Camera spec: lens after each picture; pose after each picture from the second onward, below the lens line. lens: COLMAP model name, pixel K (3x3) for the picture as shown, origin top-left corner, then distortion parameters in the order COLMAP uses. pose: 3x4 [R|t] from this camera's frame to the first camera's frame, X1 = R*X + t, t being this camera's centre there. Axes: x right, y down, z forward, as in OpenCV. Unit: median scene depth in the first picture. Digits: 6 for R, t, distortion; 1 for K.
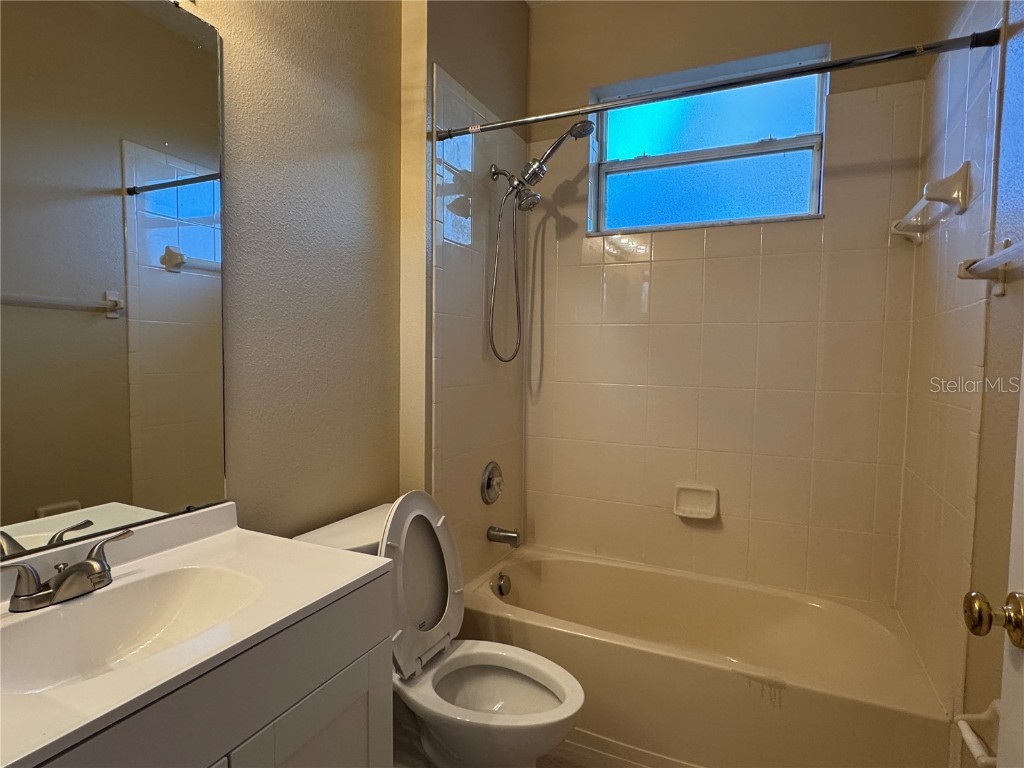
lens RADIAL K [[576.9, 0, 512.0], [0, 576.9, 384.0], [0, 0, 1]] dist [0.002709, -0.000900]
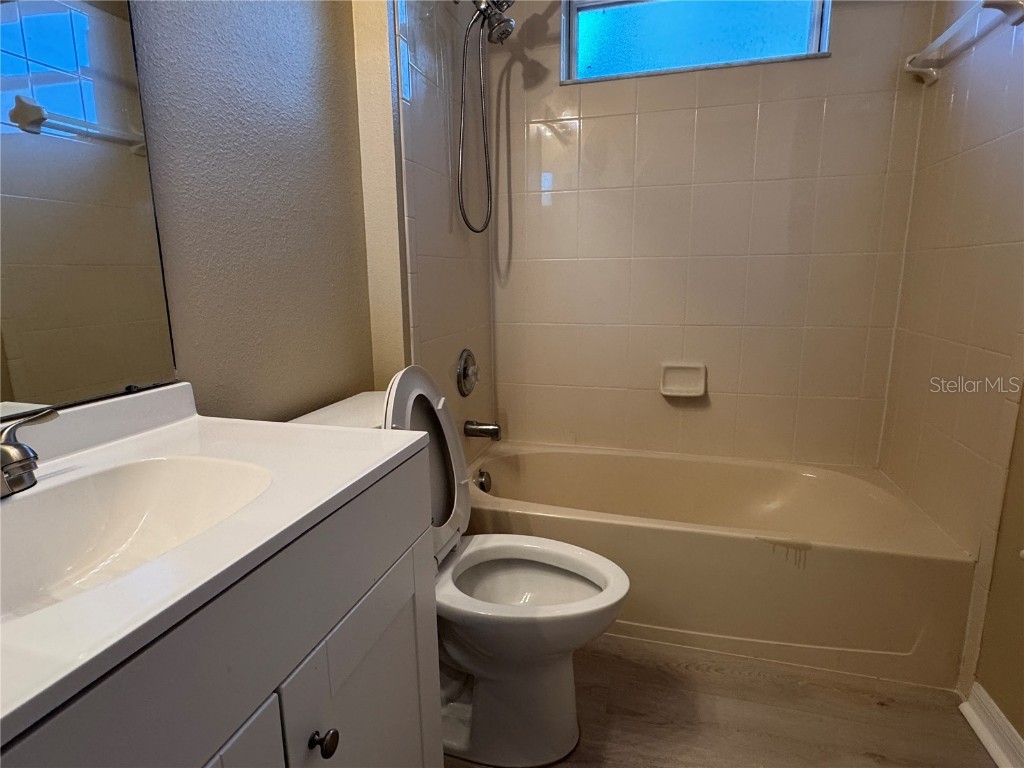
lens RADIAL K [[576.9, 0, 512.0], [0, 576.9, 384.0], [0, 0, 1]] dist [0.002709, -0.000900]
pose [[0.986868, -0.056744, 0.151232, -0.107739], [0.035380, 0.989465, 0.140384, 0.069530], [-0.157605, -0.133190, 0.978479, 0.118536]]
